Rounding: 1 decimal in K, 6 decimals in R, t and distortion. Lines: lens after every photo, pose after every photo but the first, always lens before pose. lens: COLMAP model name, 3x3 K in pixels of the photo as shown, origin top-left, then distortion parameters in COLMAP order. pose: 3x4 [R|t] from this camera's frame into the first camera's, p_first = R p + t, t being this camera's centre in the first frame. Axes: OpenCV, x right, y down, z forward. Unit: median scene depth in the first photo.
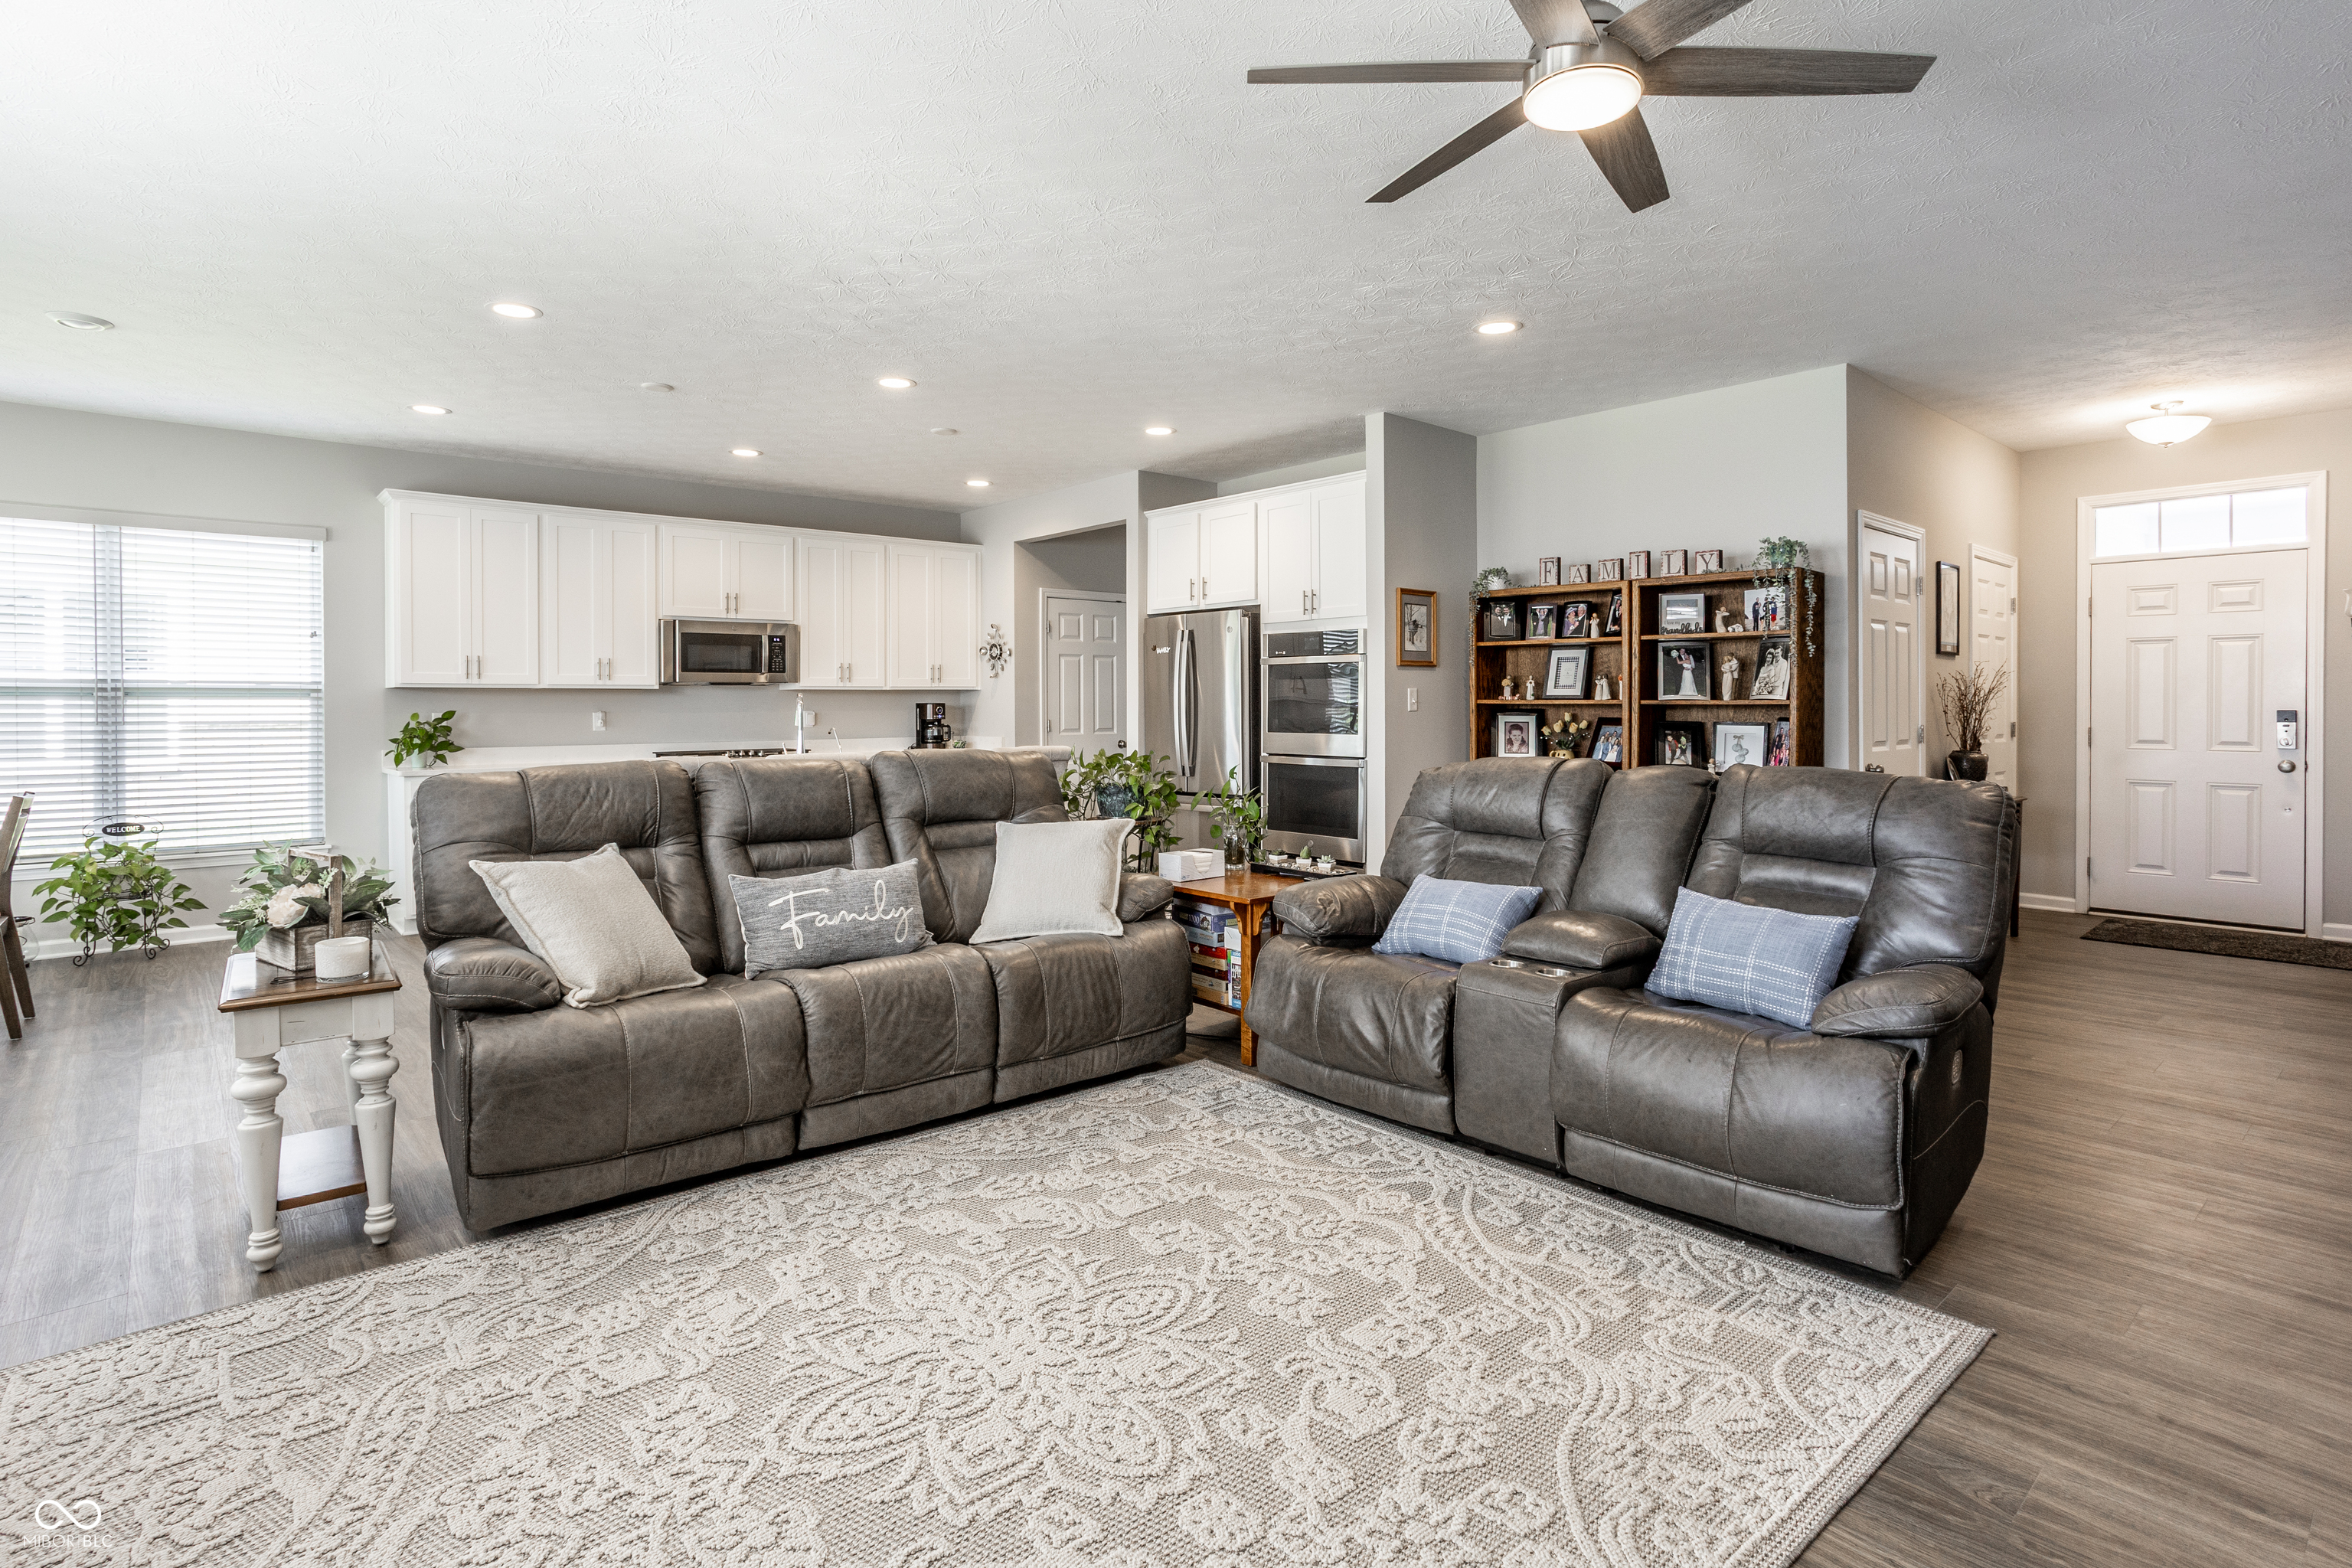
lens RADIAL K [[1156.0, 0, 1173.7], [0, 1156.0, 766.6], [0, 0, 1]] dist [-0.055614, 0.037671]
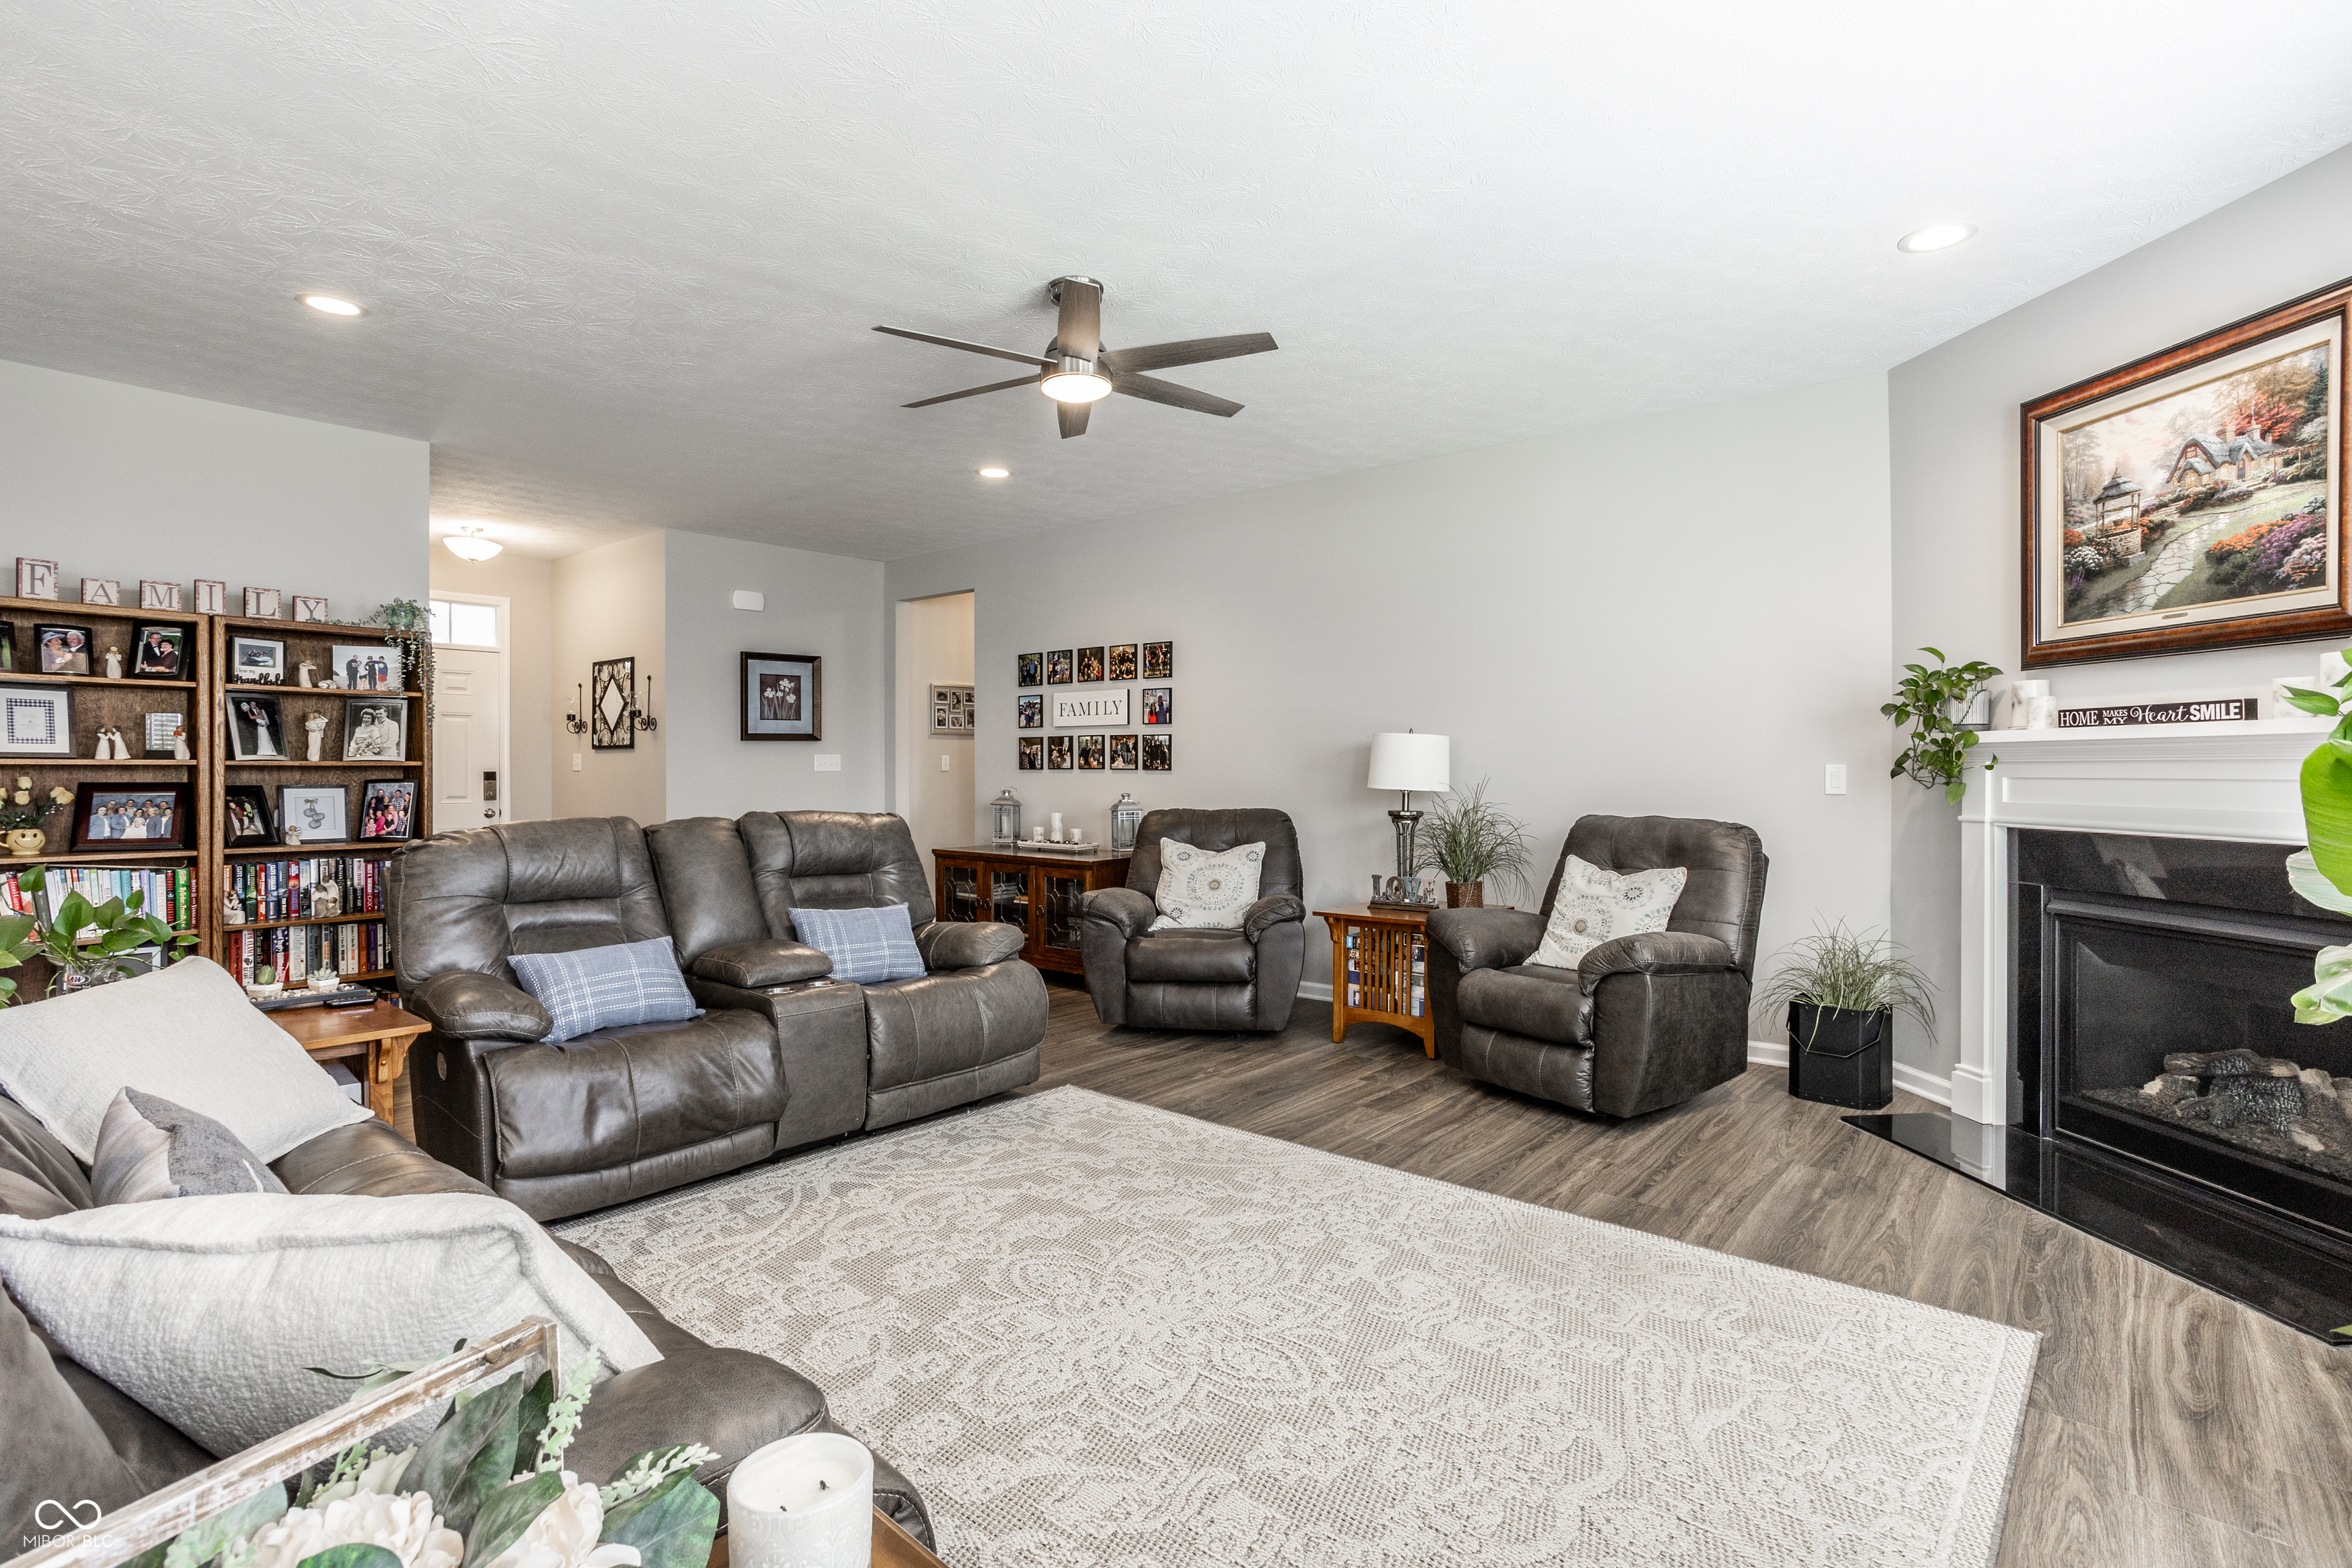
lens RADIAL K [[1156.0, 0, 1173.7], [0, 1156.0, 766.6], [0, 0, 1]] dist [-0.055614, 0.037671]
pose [[-0.151978, 0.004870, 0.988372, -0.434396], [0.055907, 0.998429, 0.003676, -0.014854], [-0.986802, 0.055815, -0.152011, 0.375669]]
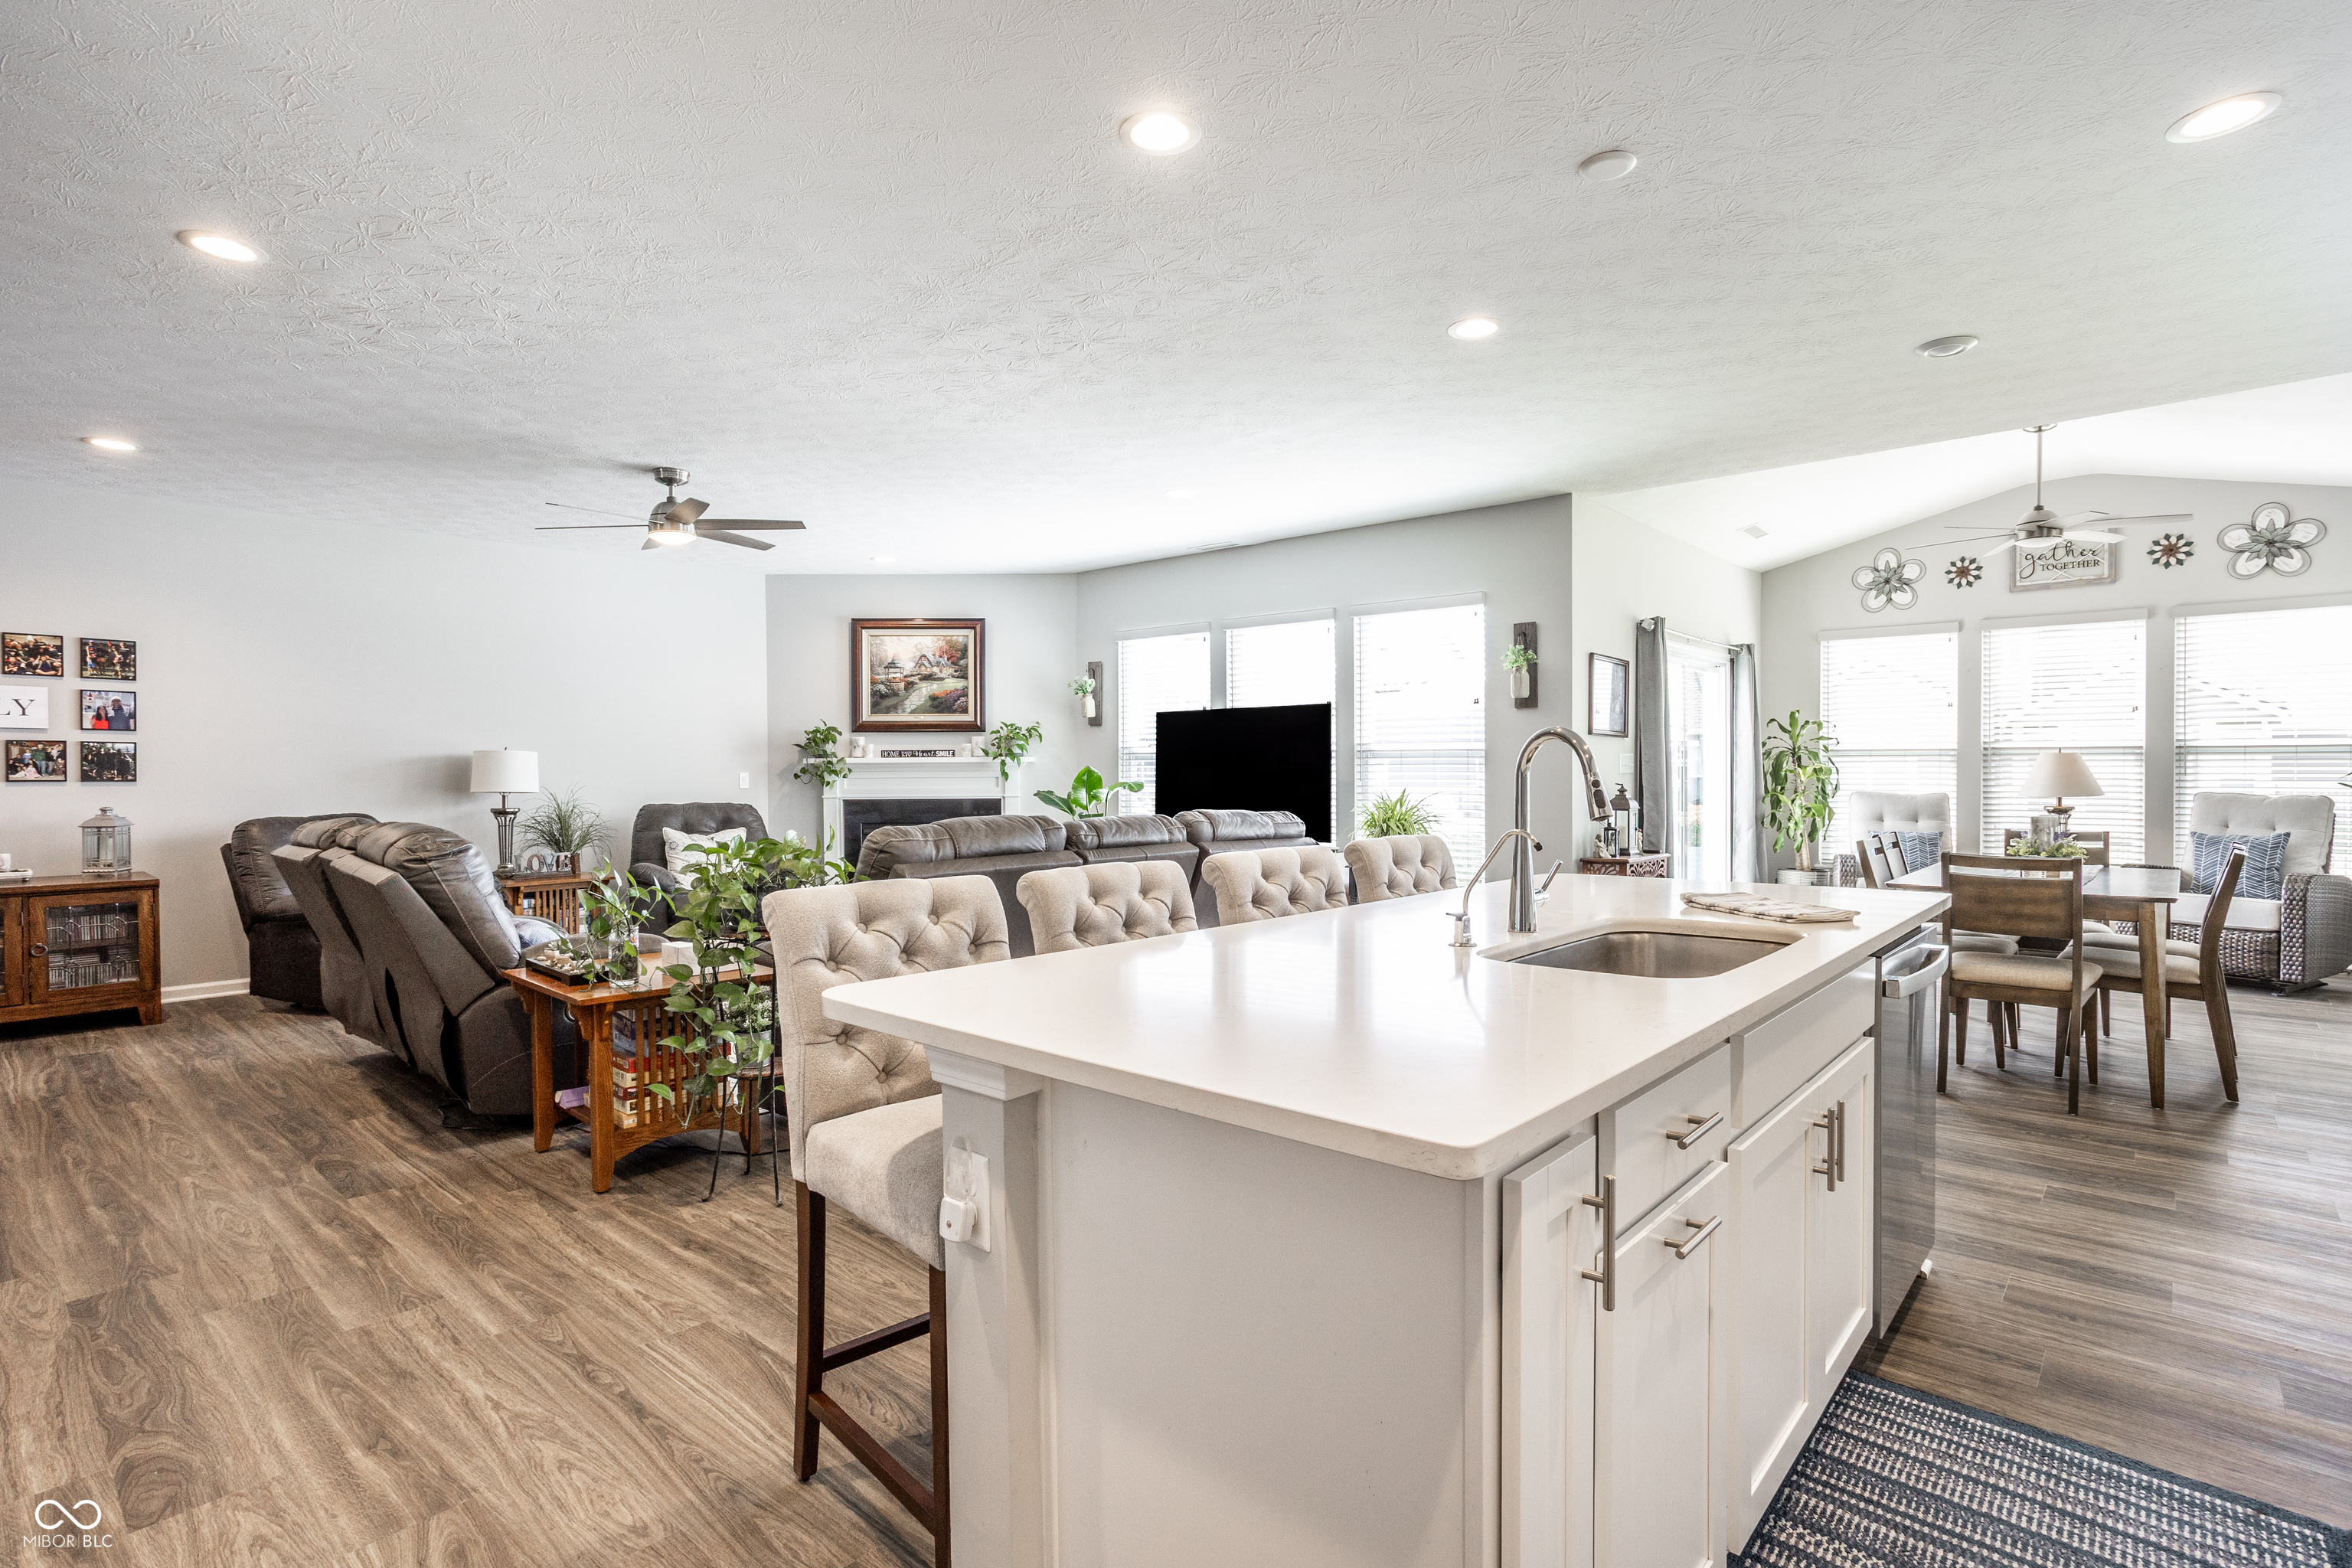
lens RADIAL K [[1156.0, 0, 1173.7], [0, 1156.0, 766.6], [0, 0, 1]] dist [-0.055614, 0.037671]
pose [[-0.992725, 0.008954, -0.120073, -0.149022], [0.002463, 0.998533, 0.054096, -0.069071], [0.120381, 0.053406, -0.991290, 1.259470]]
